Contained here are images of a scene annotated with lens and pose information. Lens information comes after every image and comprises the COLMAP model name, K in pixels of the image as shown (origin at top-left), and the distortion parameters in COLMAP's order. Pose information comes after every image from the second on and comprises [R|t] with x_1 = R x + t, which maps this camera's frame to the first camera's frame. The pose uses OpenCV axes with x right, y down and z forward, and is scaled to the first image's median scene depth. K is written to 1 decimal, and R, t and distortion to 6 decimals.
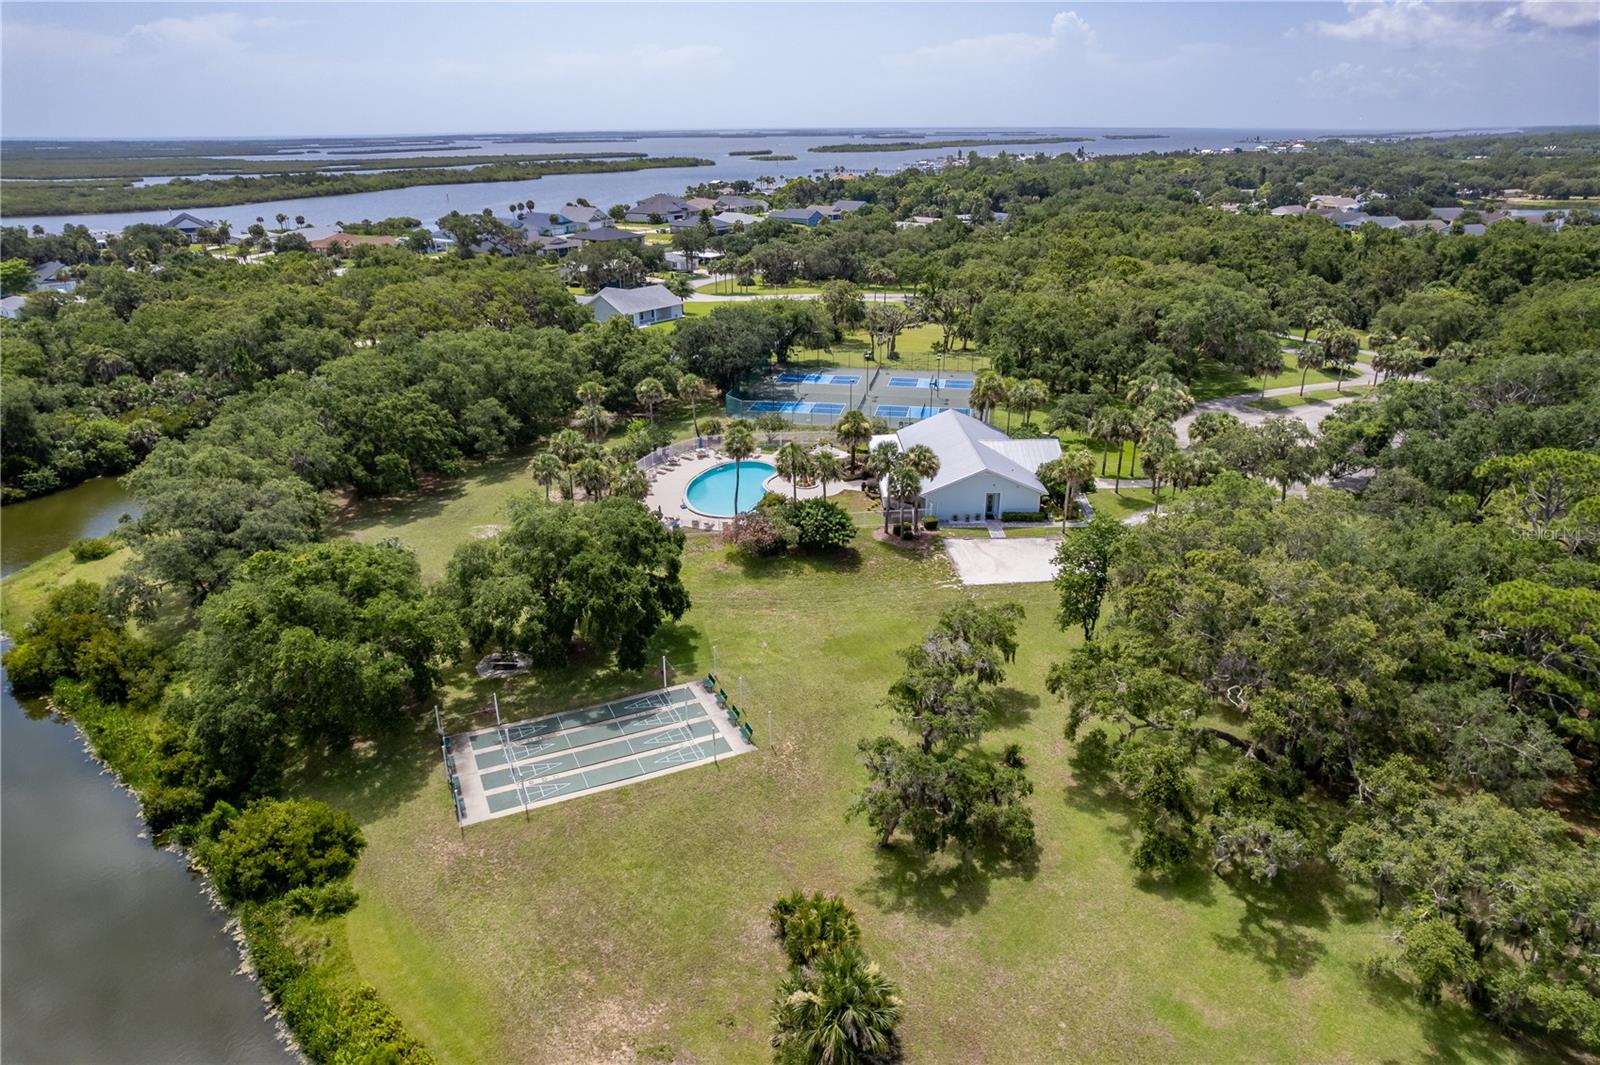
lens RADIAL K [[1029.5, 0, 817.8], [0, 1029.5, 522.1], [0, 0, 1]] dist [-0.075958, 0.066940]
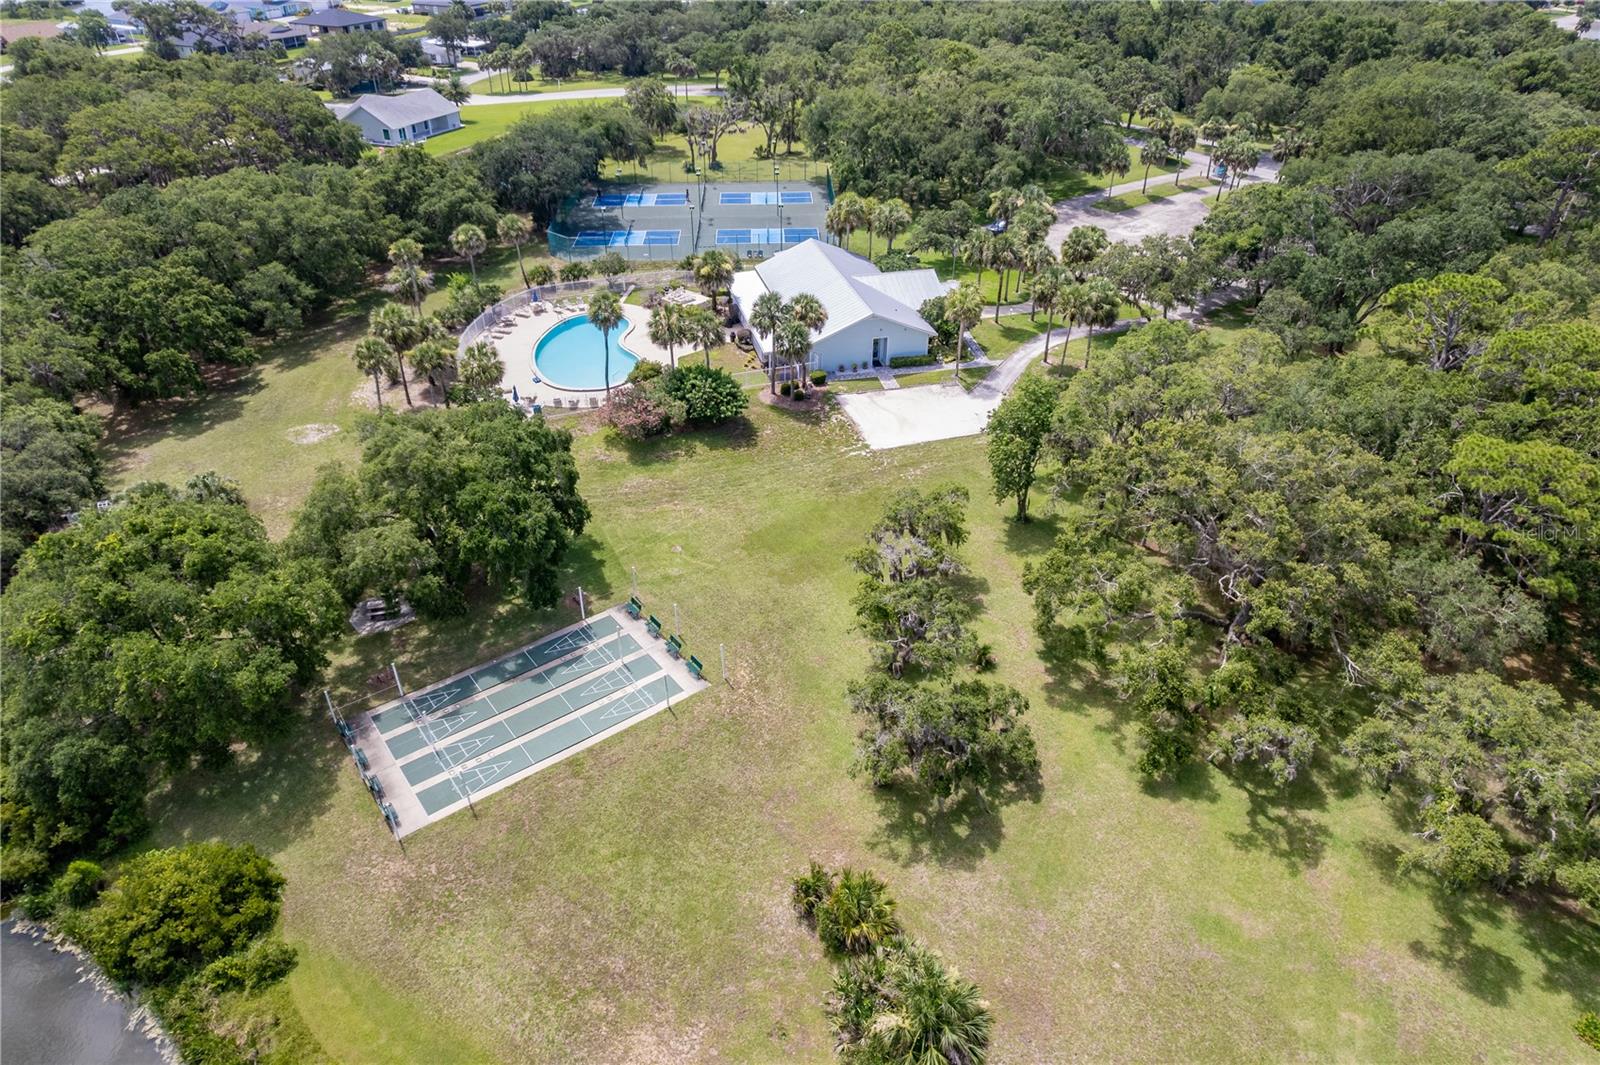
lens RADIAL K [[1029.5, 0, 817.8], [0, 1029.5, 522.1], [0, 0, 1]] dist [-0.075958, 0.066940]
pose [[0.975201, -0.113673, 0.189901, -0.110046], [0.072440, 0.974702, 0.211444, -0.092622], [-0.209132, -0.192444, 0.958764, 0.126554]]
